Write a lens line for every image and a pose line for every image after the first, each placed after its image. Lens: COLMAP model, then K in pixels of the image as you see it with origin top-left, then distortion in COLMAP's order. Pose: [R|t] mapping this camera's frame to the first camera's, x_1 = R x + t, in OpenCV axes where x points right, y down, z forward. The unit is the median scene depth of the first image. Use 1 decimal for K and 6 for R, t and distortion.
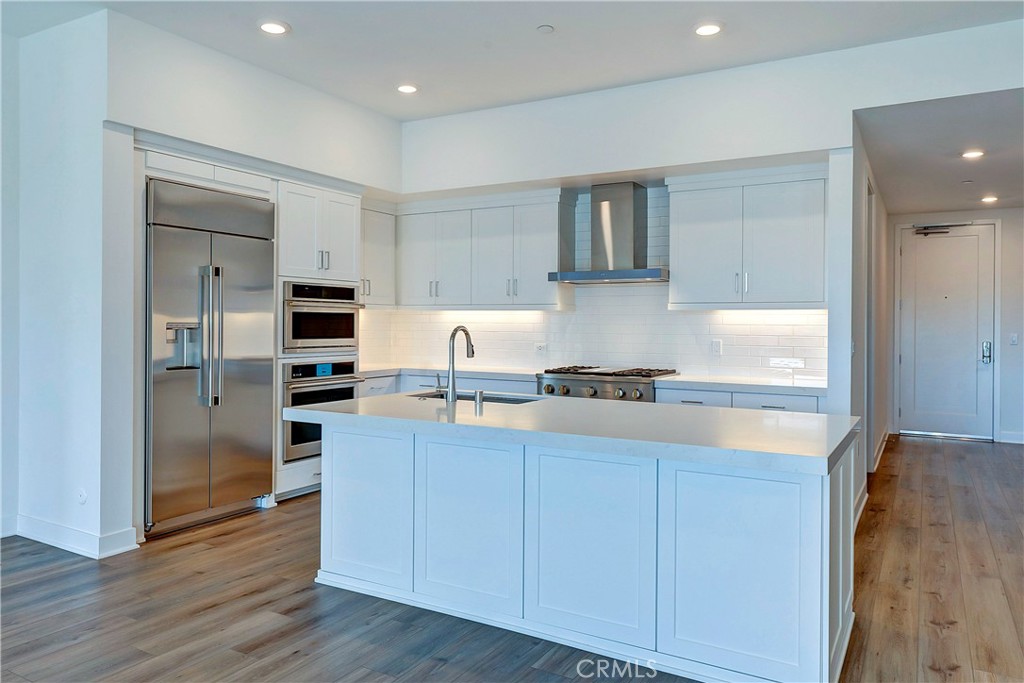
lens RADIAL K [[709.3, 0, 495.3], [0, 709.3, 319.7], [0, 0, 1]] dist [0.002240, -0.000420]
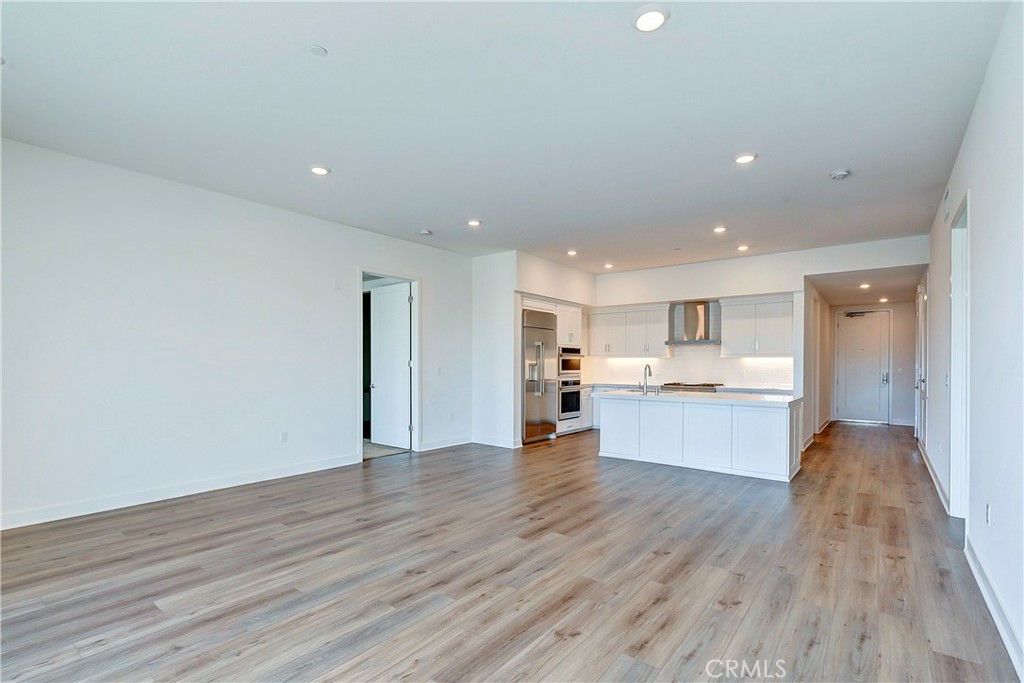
lens RADIAL K [[470.9, 0, 512.9], [0, 470.9, 362.5], [0, 0, 1]] dist [-0.015497, 0.004600]
pose [[0.992904, -0.000663, -0.118918, -0.255892], [0.001344, 0.999983, 0.005647, -0.008280], [0.118913, -0.005767, 0.992888, -0.616983]]
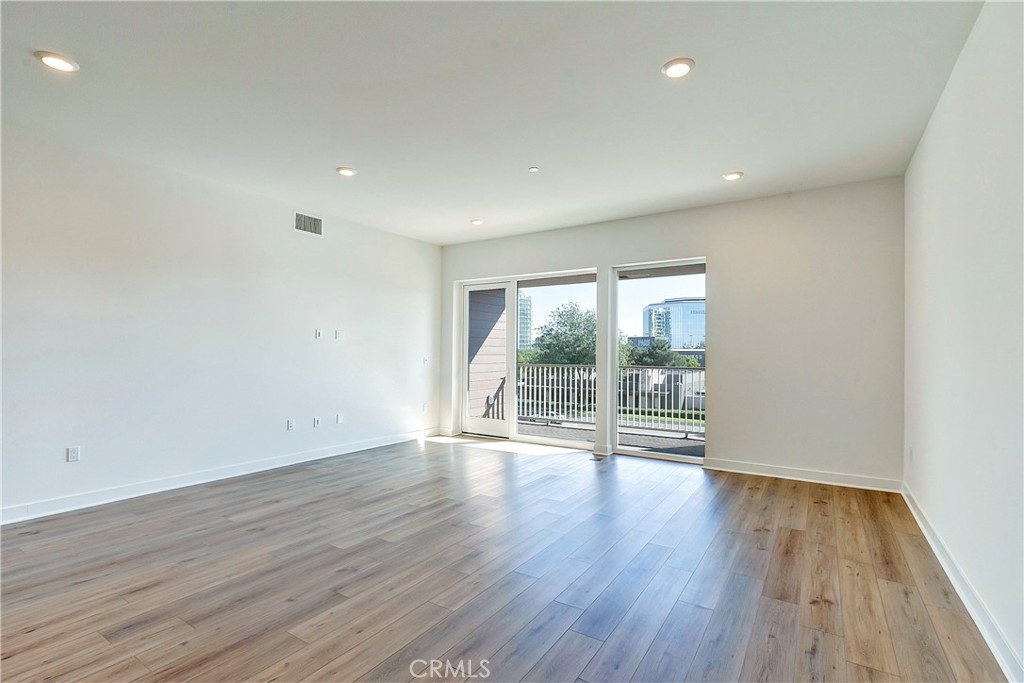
lens RADIAL K [[470.9, 0, 518.0], [0, 470.9, 354.8], [0, 0, 1]] dist [-0.015497, 0.004600]
pose [[-0.999688, -0.011165, 0.022354, -0.512698], [-0.011152, 0.999938, 0.000703, -0.003409], [-0.022360, 0.000453, -0.999750, 0.665880]]
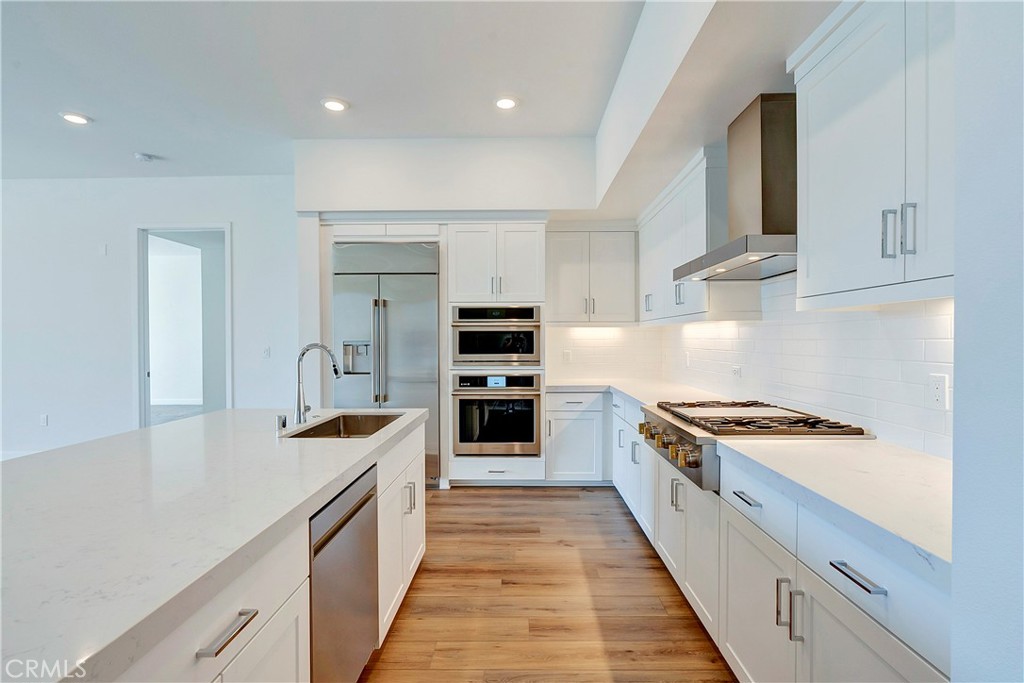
lens RADIAL K [[470.9, 0, 479.0], [0, 470.9, 347.6], [0, 0, 1]] dist [-0.015497, 0.004600]
pose [[0.513937, 0.006546, -0.857803, 0.408102], [0.010603, 0.999846, 0.013982, 0.005391], [0.857762, -0.016281, 0.513788, 0.609108]]
